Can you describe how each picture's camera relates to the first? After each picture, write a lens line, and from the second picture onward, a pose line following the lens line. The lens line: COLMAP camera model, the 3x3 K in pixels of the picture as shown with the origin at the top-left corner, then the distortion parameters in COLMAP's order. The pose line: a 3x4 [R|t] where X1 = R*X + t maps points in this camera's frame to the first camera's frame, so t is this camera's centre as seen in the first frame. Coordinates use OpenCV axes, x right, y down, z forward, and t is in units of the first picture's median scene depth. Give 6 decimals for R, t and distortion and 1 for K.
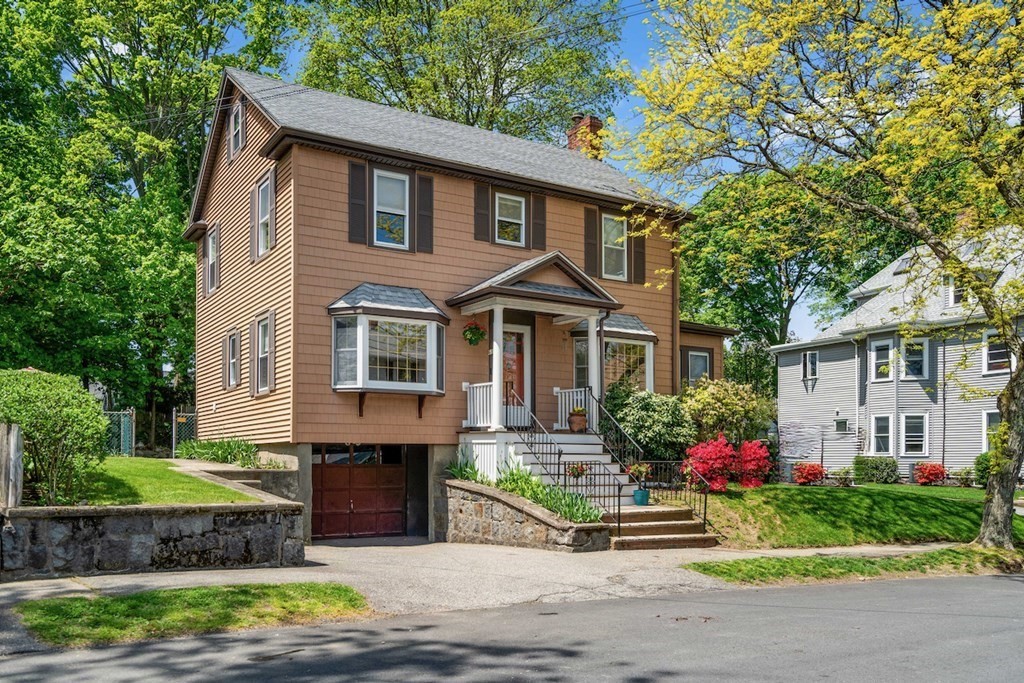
lens RADIAL K [[812.9, 0, 538.8], [0, 812.9, 355.4], [0, 0, 1]] dist [0.002387, 0.000491]
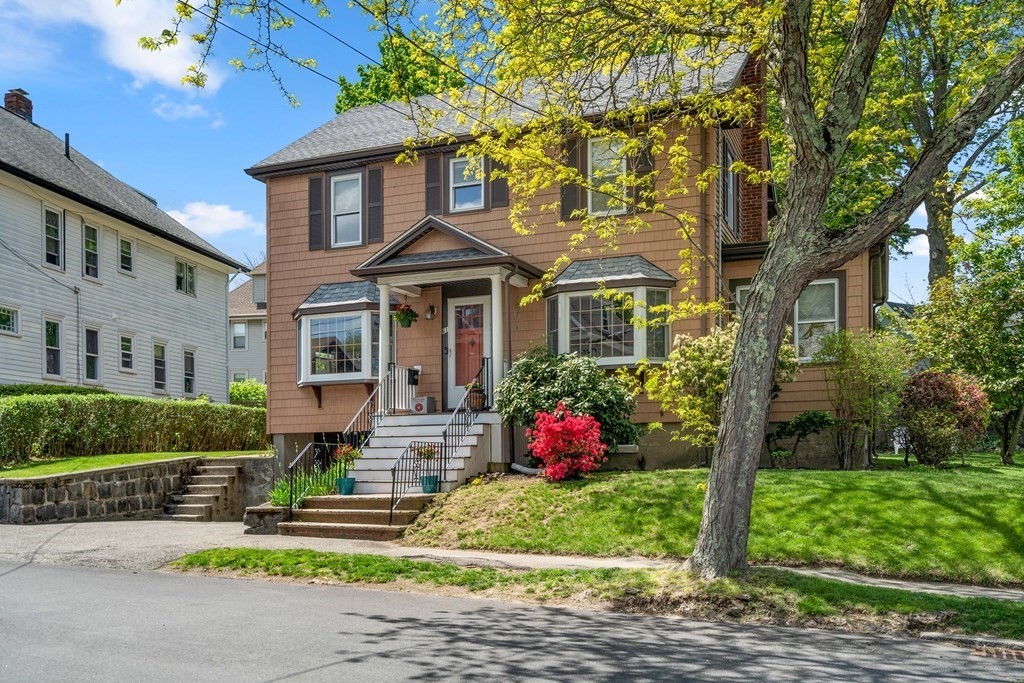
lens RADIAL K [[928.8, 0, 512.0], [0, 928.8, 341.5], [0, 0, 1]] dist [-0.004381, 0.003126]
pose [[0.595233, -0.112594, -0.795625, 0.898104], [0.117538, 0.991685, -0.052405, 0.078899], [0.794910, -0.062323, 0.603518, 0.439170]]
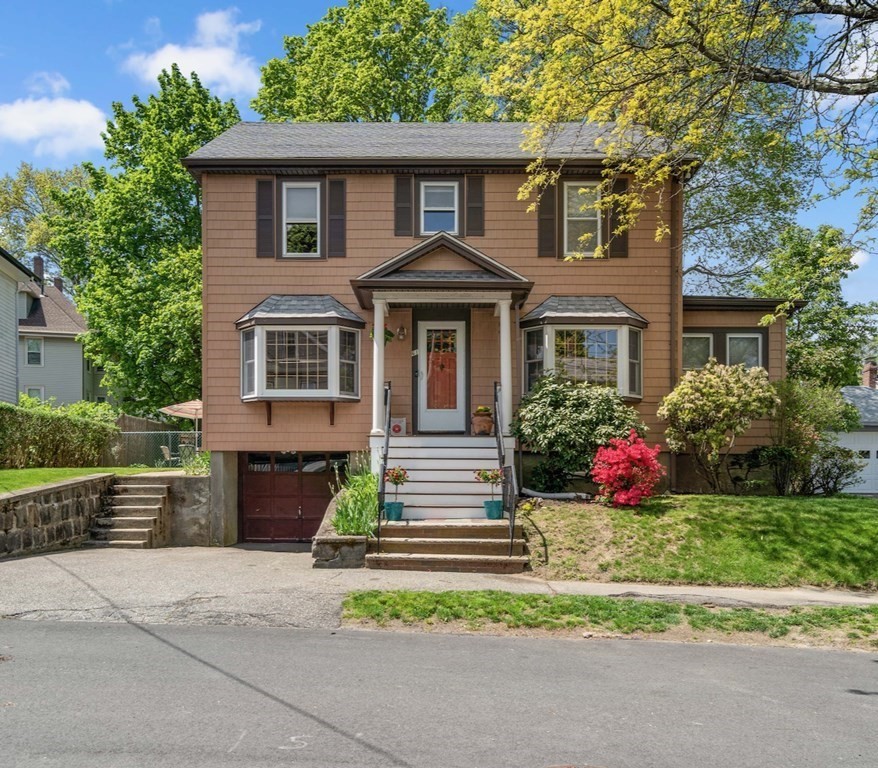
lens RADIAL K [[738.0, 0, 439.8], [0, 738.0, 407.6], [0, 0, 1]] dist [0.004768, 0.007415]
pose [[0.847269, -0.049684, -0.528836, 0.440509], [0.066973, 0.997663, 0.013569, 0.052625], [0.526925, -0.046915, 0.848616, 0.308942]]
